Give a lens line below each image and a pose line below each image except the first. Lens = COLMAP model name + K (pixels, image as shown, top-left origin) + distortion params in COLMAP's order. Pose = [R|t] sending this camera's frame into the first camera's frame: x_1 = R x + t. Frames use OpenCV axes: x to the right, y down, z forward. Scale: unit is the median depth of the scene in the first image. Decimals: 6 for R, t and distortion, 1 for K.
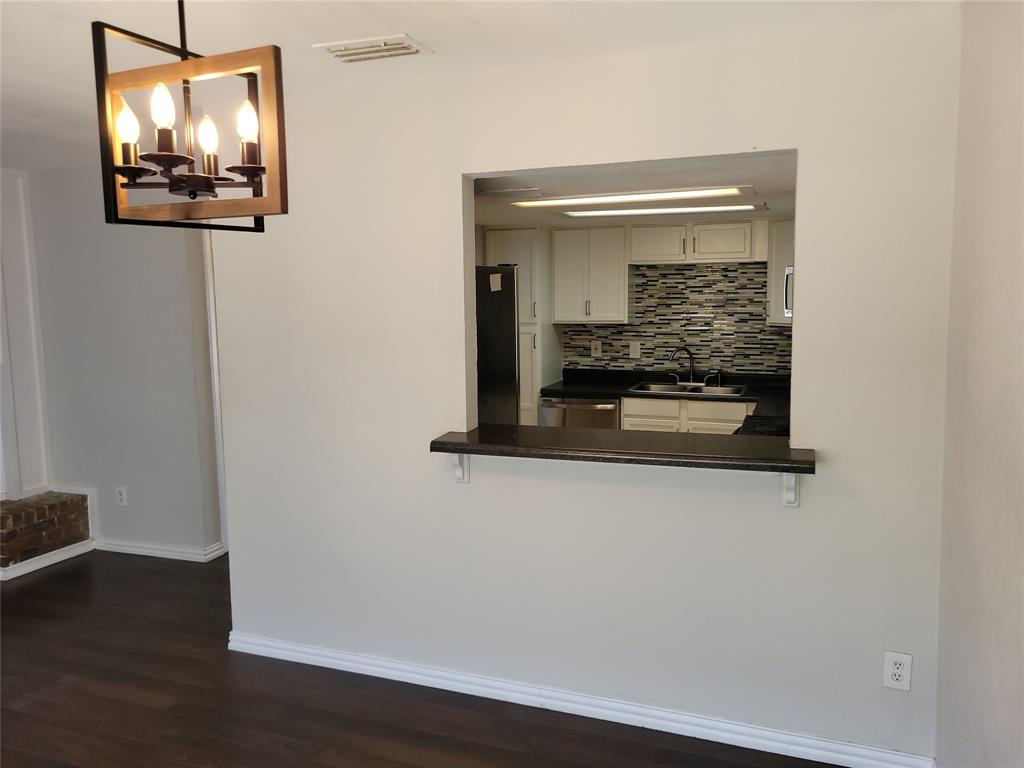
lens RADIAL K [[771.4, 0, 505.5], [0, 771.4, 368.2], [0, 0, 1]] dist [0.053700, -0.036333]
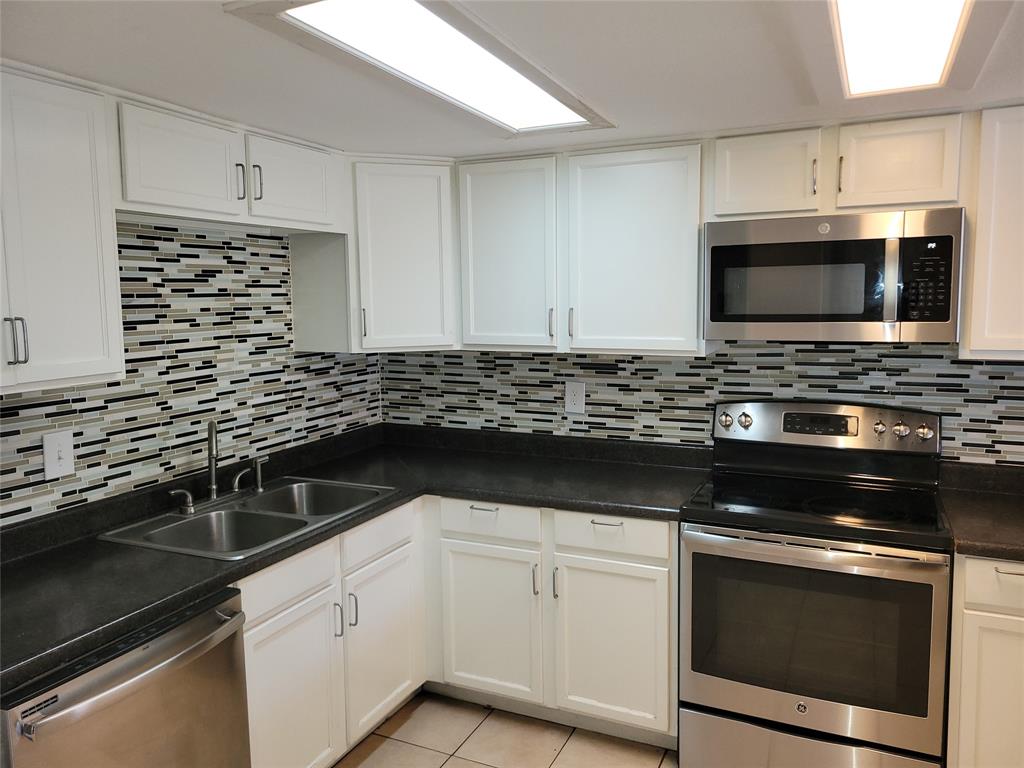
lens RADIAL K [[771.4, 0, 505.5], [0, 771.4, 368.2], [0, 0, 1]] dist [0.053700, -0.036333]
pose [[0.072220, -0.087289, 0.993562, -0.177480], [0.111763, 0.990597, 0.078905, -0.070146], [-0.991107, 0.105345, 0.081297, 0.787001]]
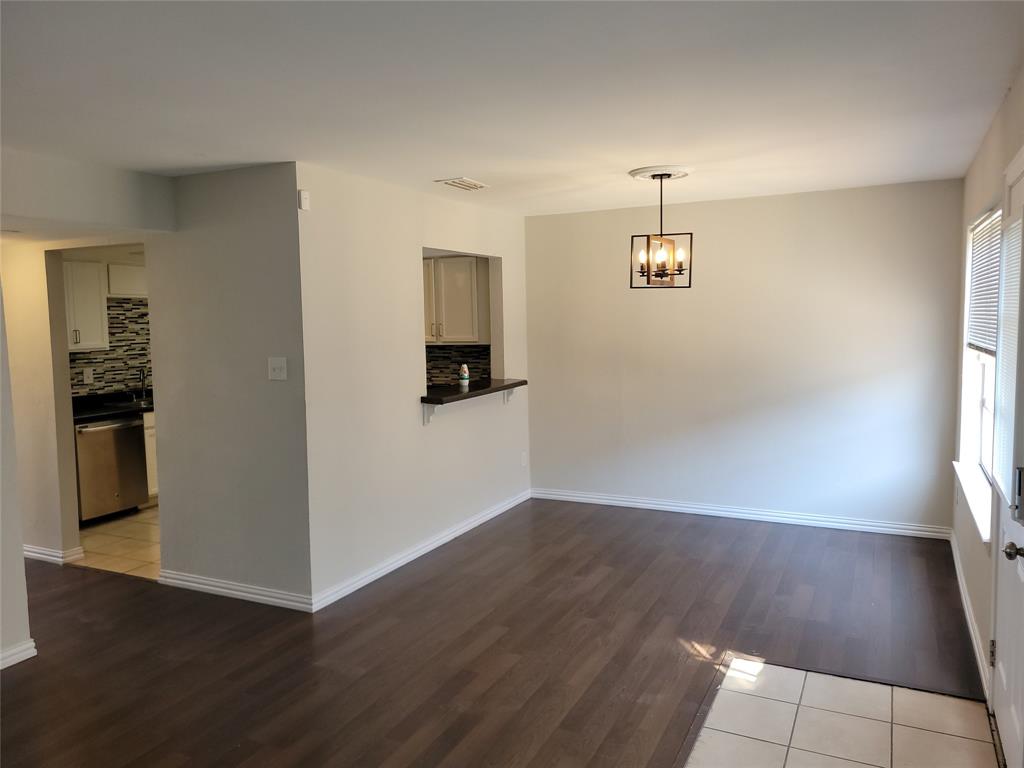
lens RADIAL K [[772.7, 0, 498.3], [0, 772.7, 372.7], [0, 0, 1]] dist [0.029723, -0.004830]
pose [[0.106968, -0.064509, 0.992168, -0.874370], [0.115134, 0.991984, 0.052084, -0.019251], [-0.987574, 0.108661, 0.113538, 0.321965]]
